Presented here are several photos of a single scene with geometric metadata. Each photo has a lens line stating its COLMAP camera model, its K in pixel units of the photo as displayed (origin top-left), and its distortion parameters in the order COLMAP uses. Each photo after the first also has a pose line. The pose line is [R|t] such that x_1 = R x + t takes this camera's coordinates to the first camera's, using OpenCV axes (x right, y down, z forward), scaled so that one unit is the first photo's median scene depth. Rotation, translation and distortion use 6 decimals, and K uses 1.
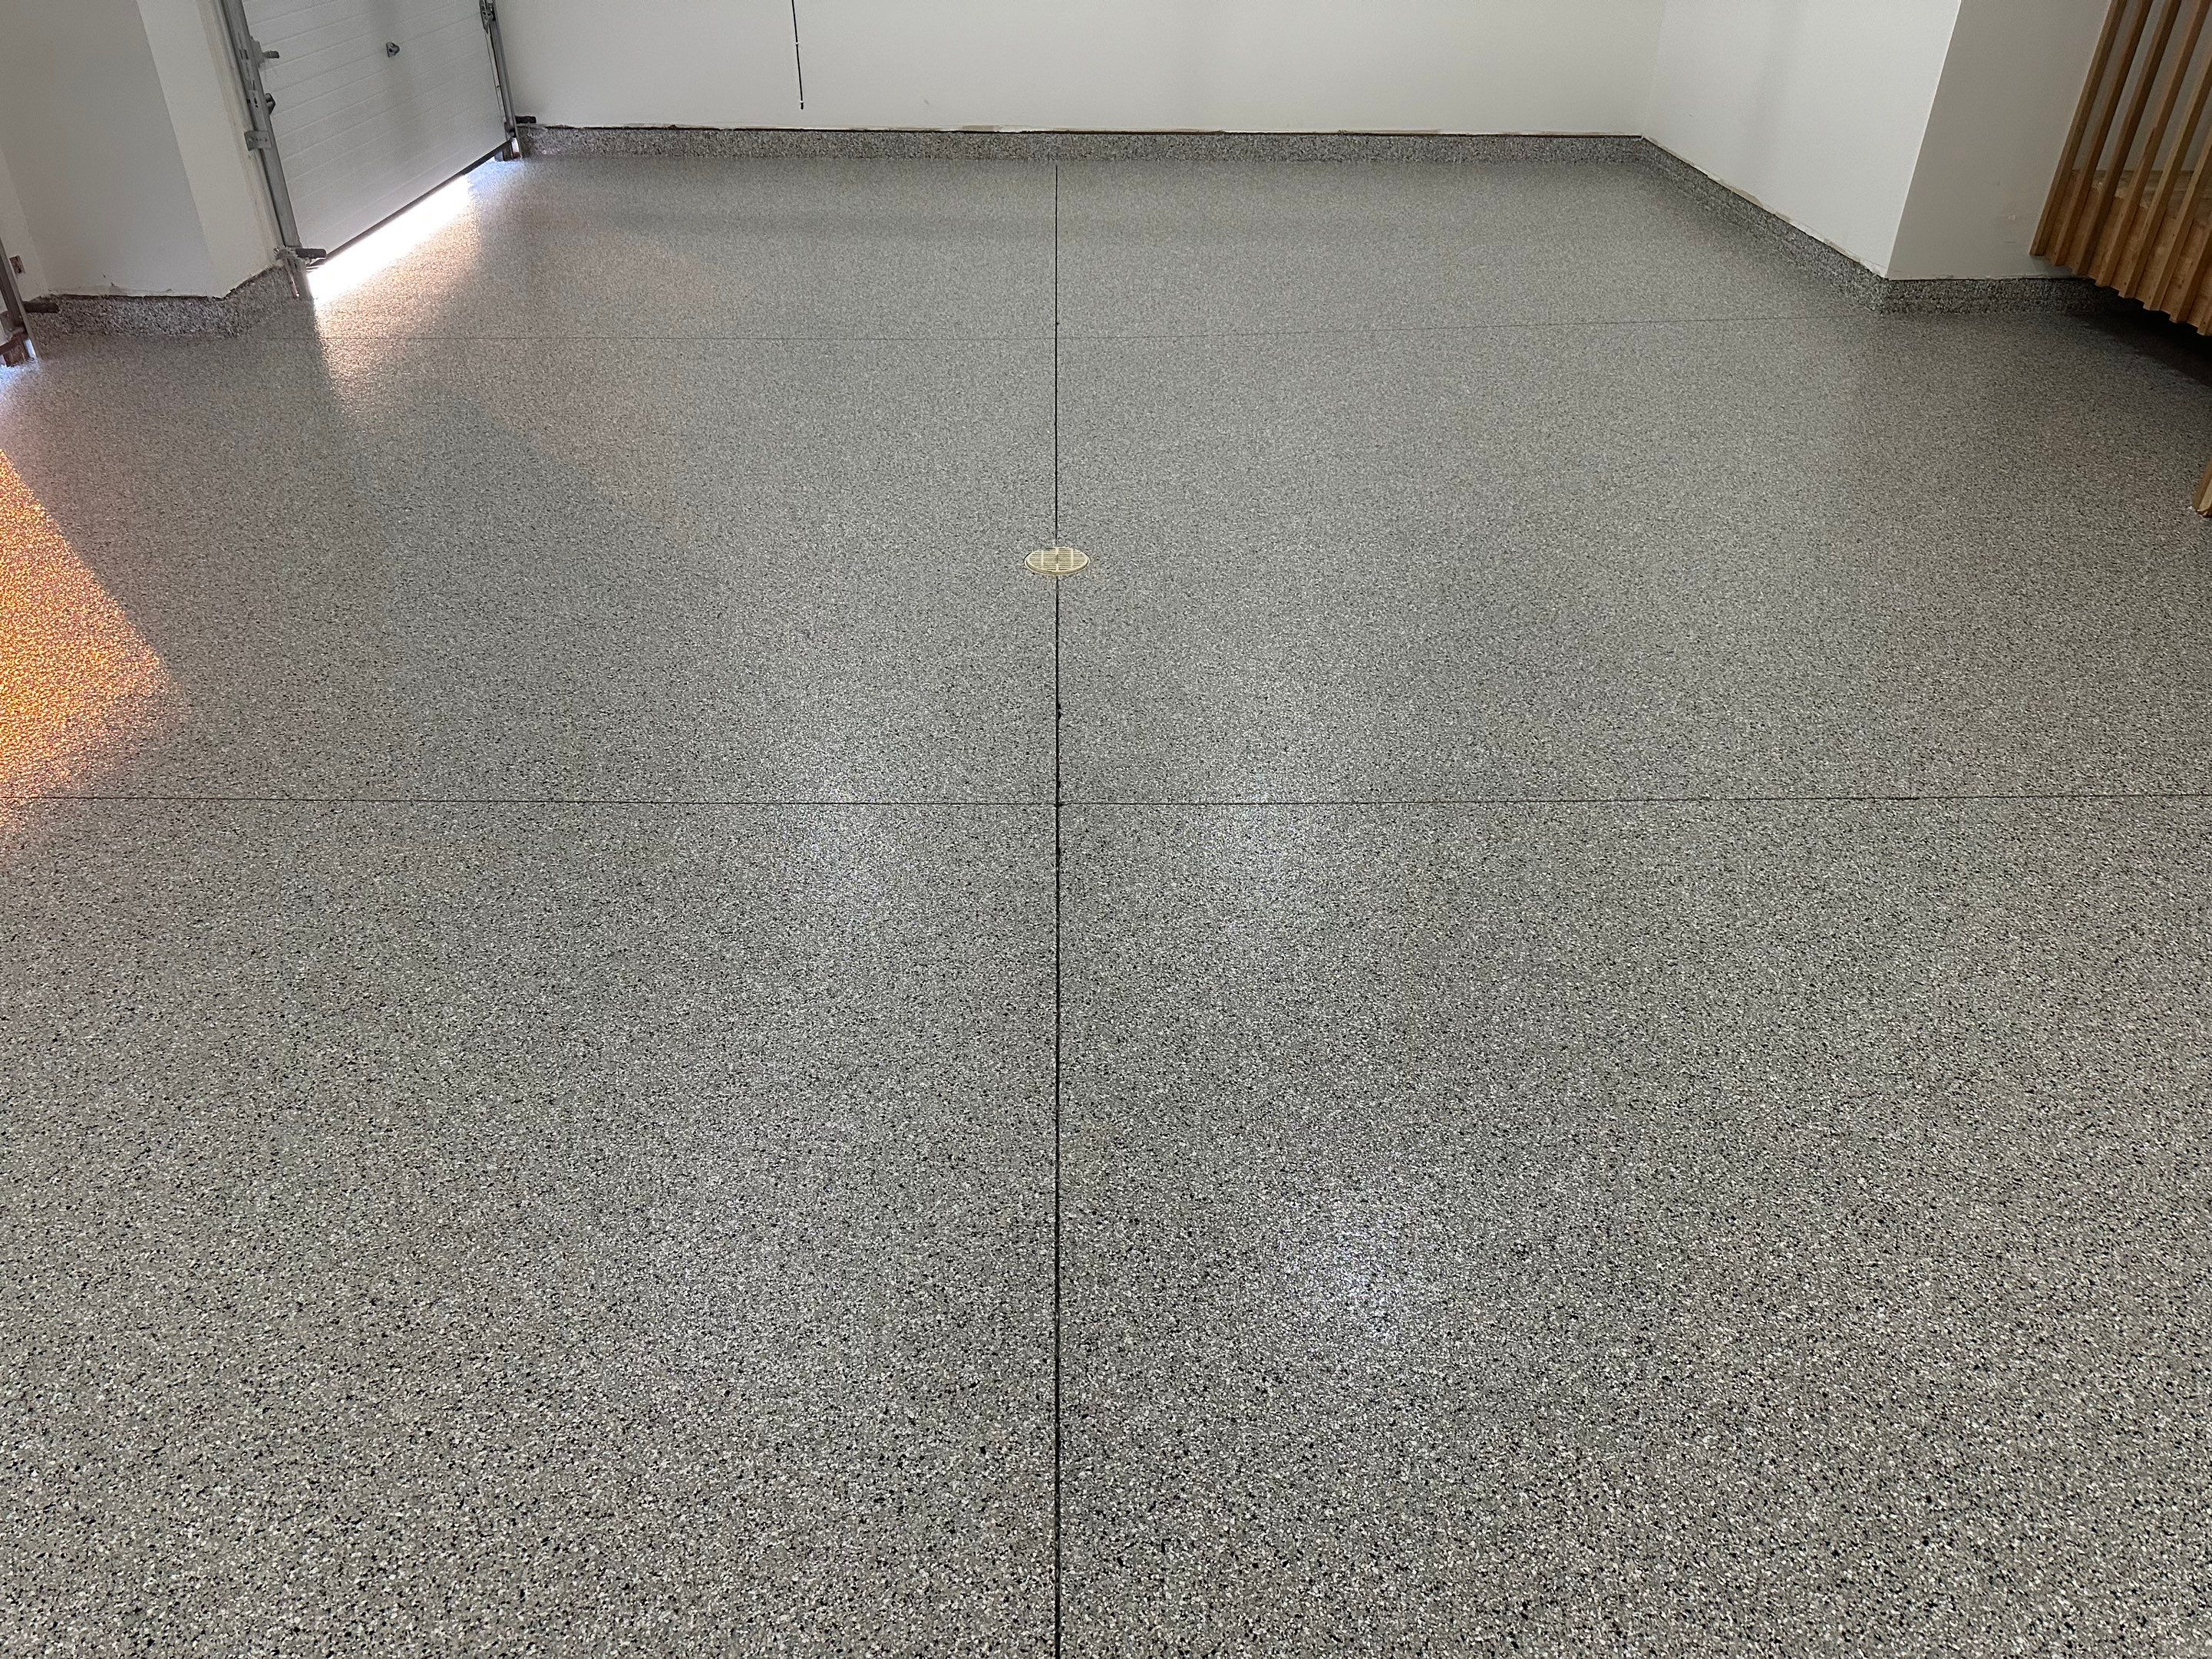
lens RADIAL K [[1581.2, 0, 1083.7], [0, 1581.2, 797.0], [0, 0, 1]] dist [0.061023, -0.055152]
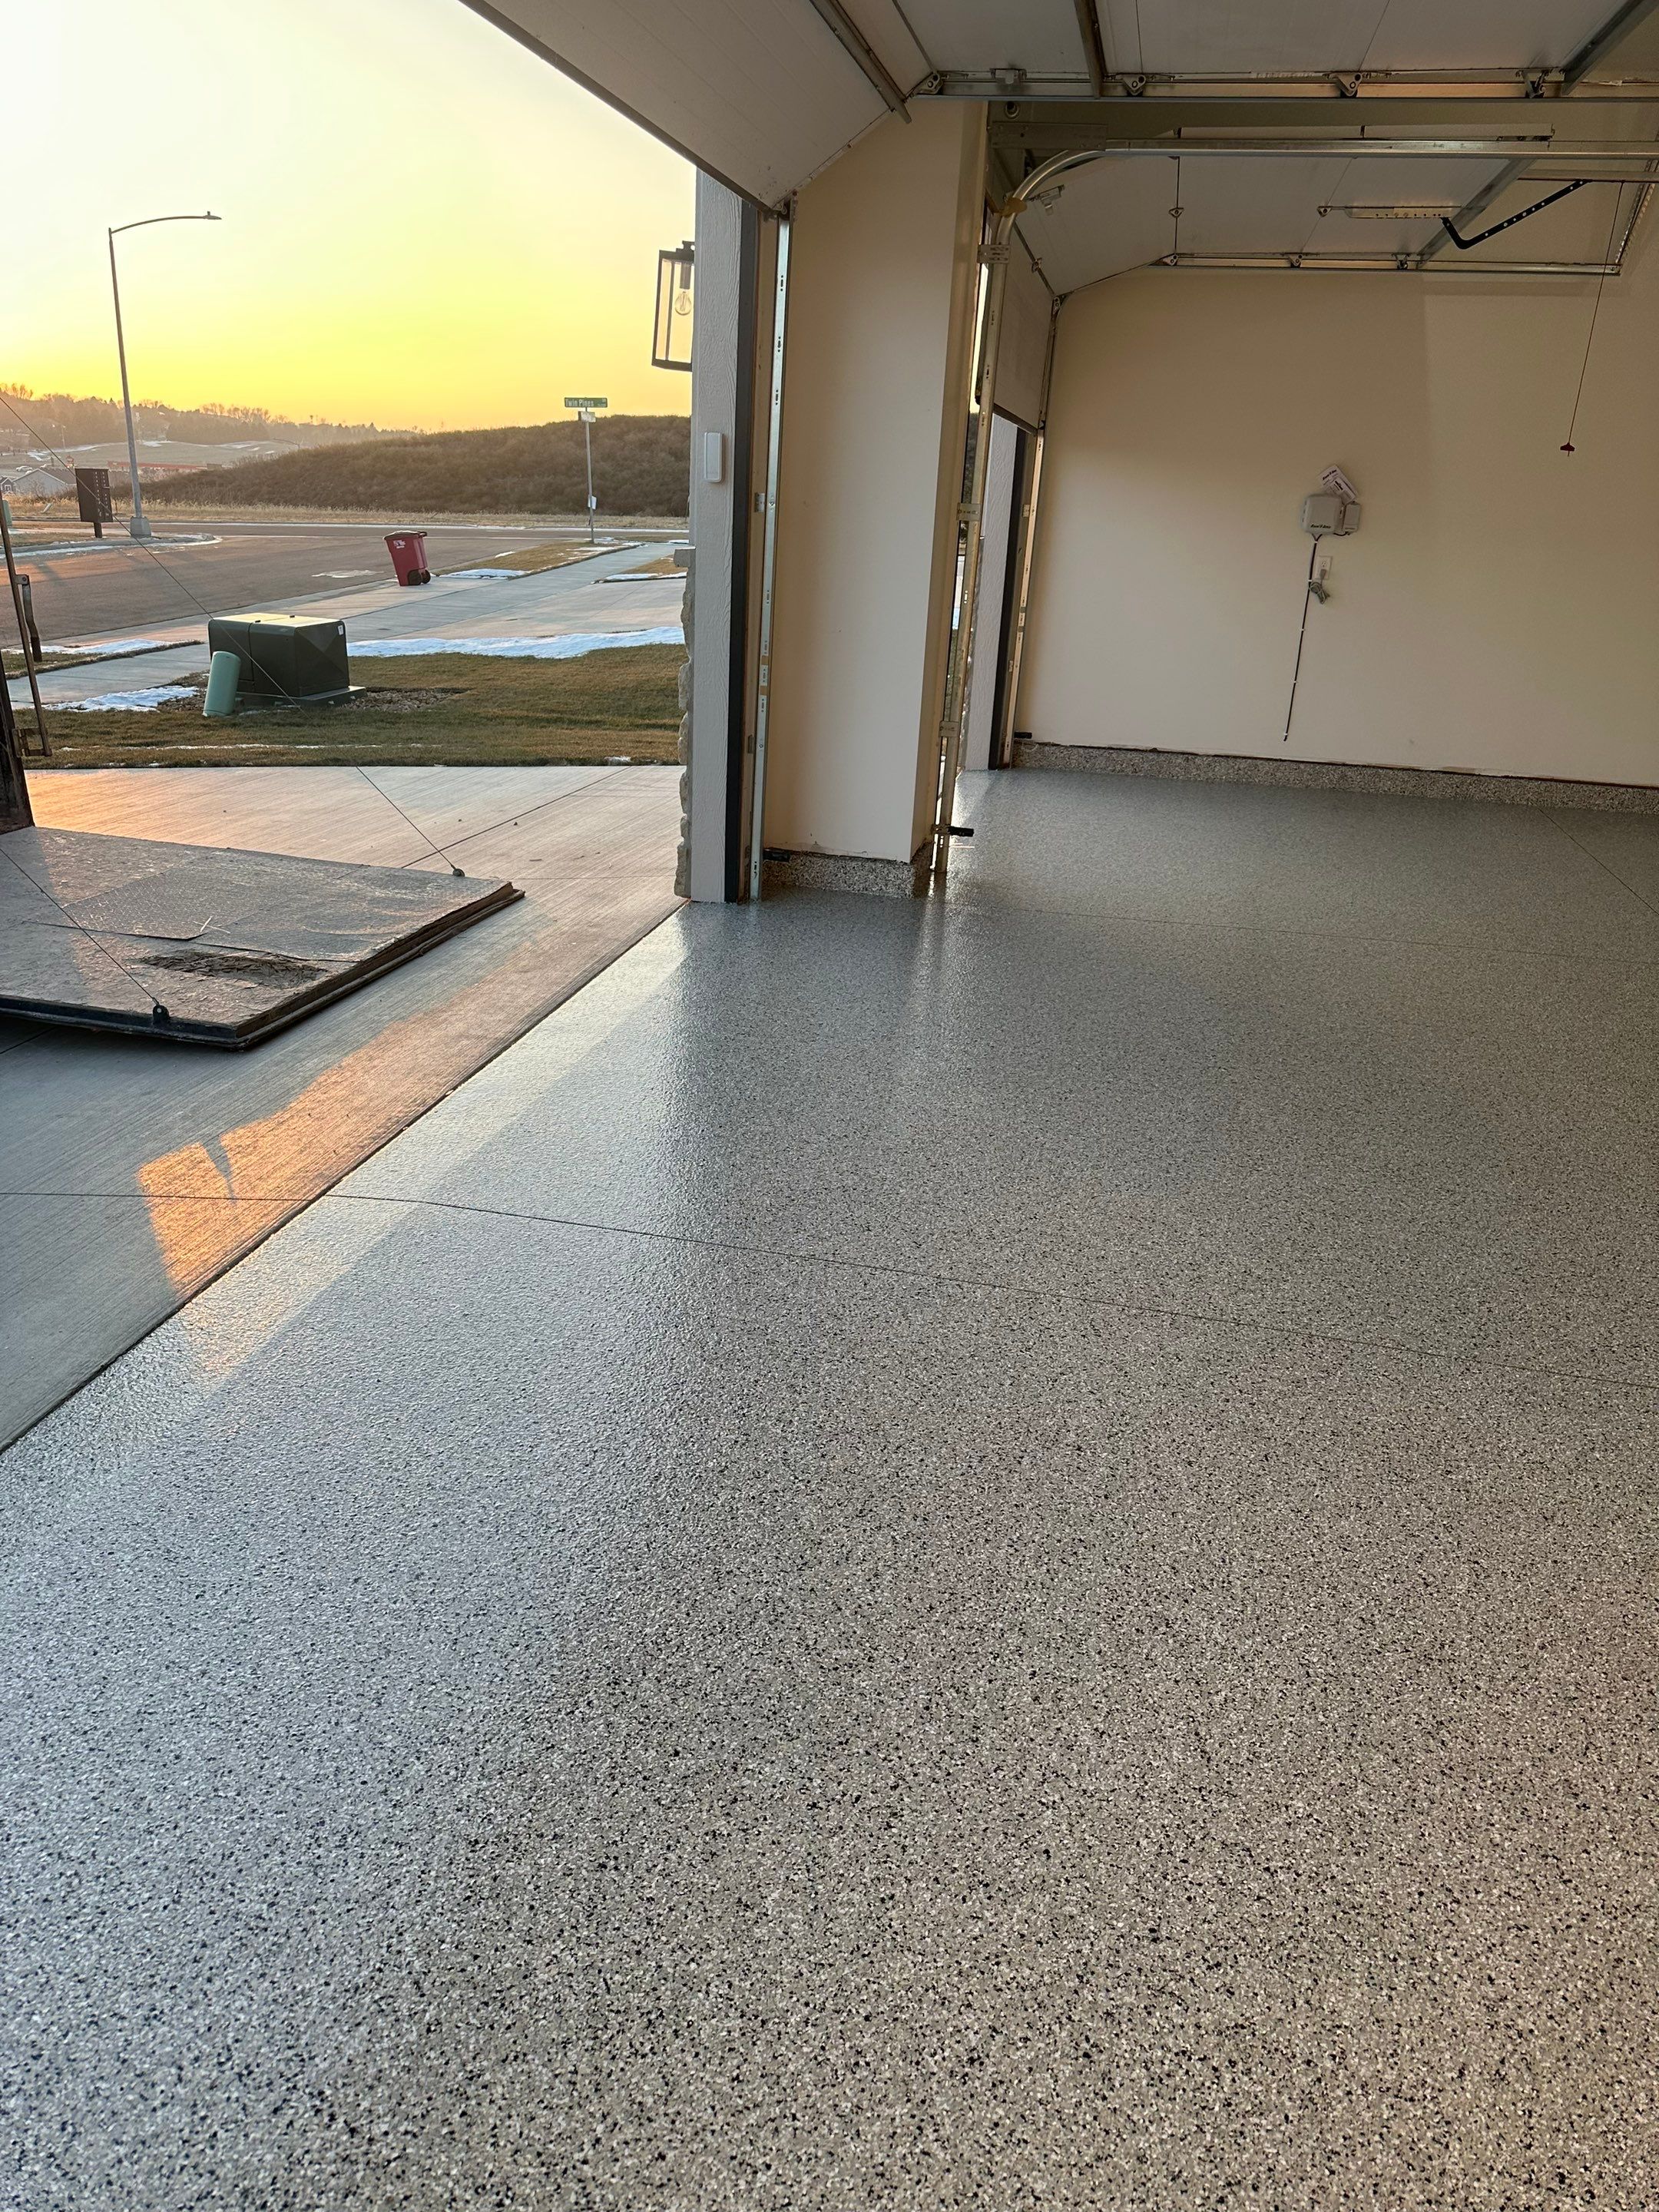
lens RADIAL K [[1556.6, 0, 821.0], [0, 1556.6, 1108.9], [0, 0, 1]] dist [0.063768, -0.069112]
pose [[0.974725, 0.117437, -0.190054, -0.349555], [-0.151244, 0.972978, -0.174466, 0.040128], [0.164430, 0.198801, 0.966148, 0.008112]]
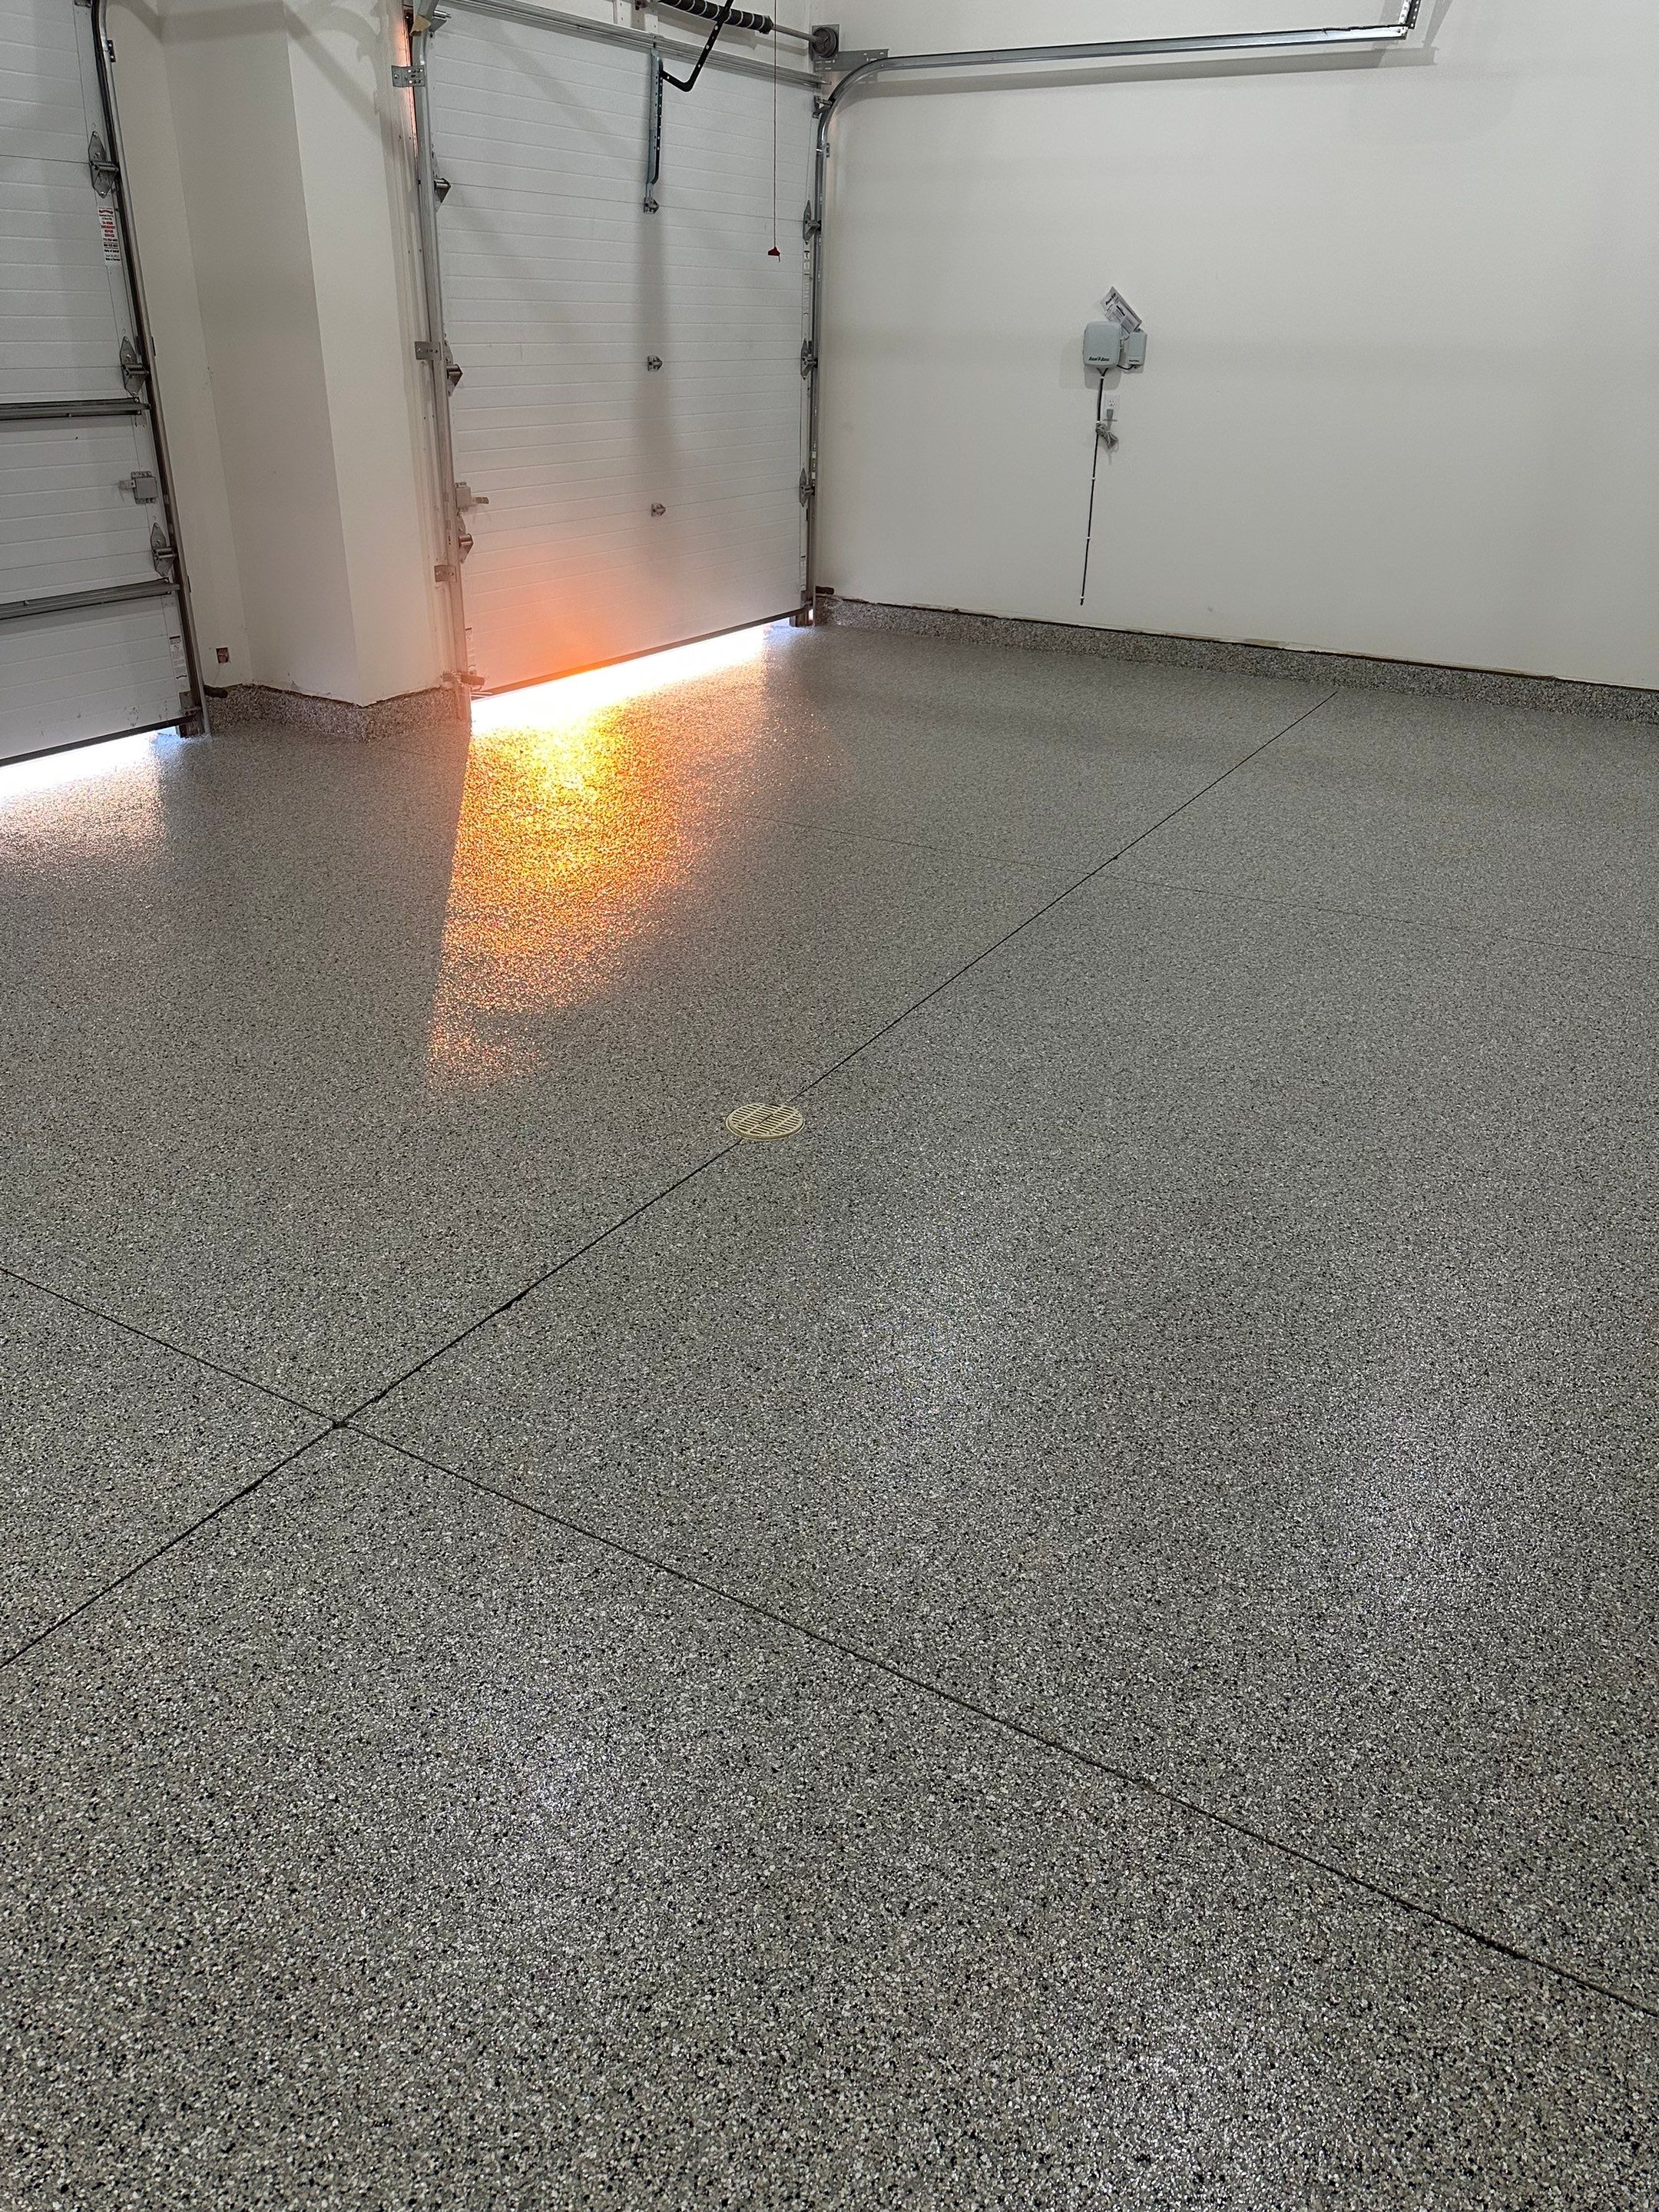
lens RADIAL K [[1556.6, 0, 821.0], [0, 1556.6, 1108.9], [0, 0, 1]] dist [0.063768, -0.069112]
pose [[0.858792, 0.243123, -0.450963, 0.260390], [-0.287146, 0.957395, -0.030677, -0.098582], [0.424292, 0.155838, 0.892015, 0.208378]]
